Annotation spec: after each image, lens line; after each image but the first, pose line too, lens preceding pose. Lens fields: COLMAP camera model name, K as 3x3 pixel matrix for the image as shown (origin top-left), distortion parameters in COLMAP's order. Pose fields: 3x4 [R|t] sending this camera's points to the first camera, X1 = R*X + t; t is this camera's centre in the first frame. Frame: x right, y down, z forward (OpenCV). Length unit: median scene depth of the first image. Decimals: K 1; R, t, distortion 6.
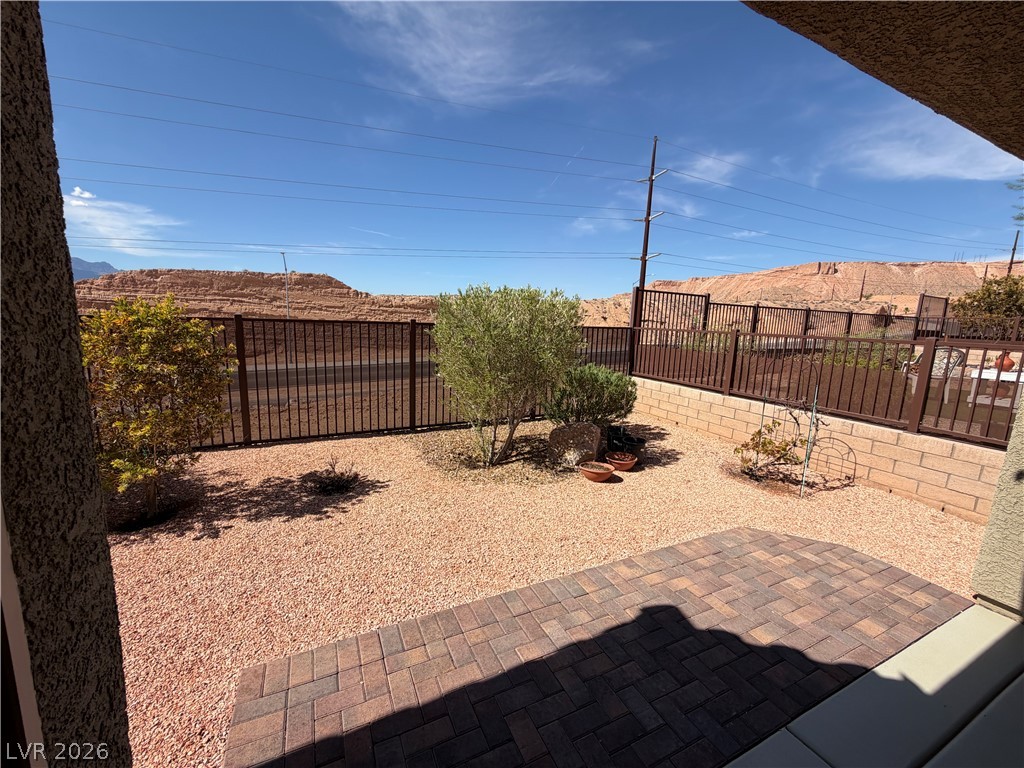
lens RADIAL K [[409.3, 0, 506.6], [0, 409.3, 376.5], [0, 0, 1]] dist [-0.000759, 0.000628]
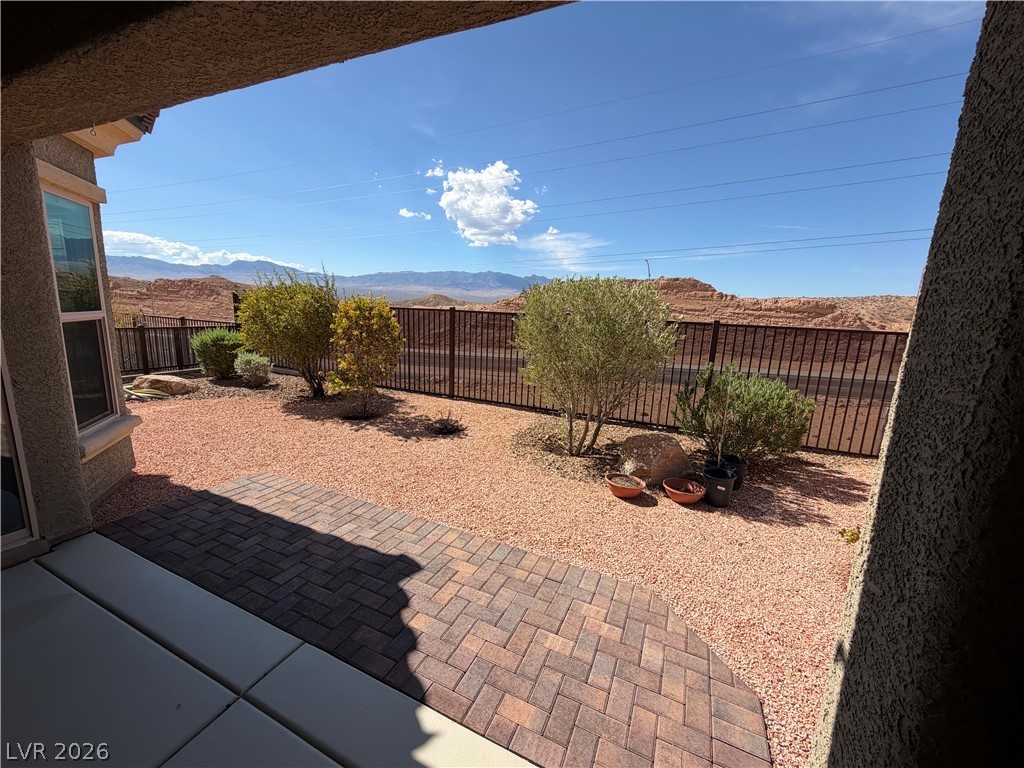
lens RADIAL K [[409.3, 0, 509.7], [0, 409.3, 375.3], [0, 0, 1]] dist [-0.000759, 0.000628]
pose [[0.640831, 0.121697, -0.757975, 0.651200], [-0.131621, 0.990152, 0.047695, -0.008175], [0.756315, 0.069201, 0.650538, 0.222913]]
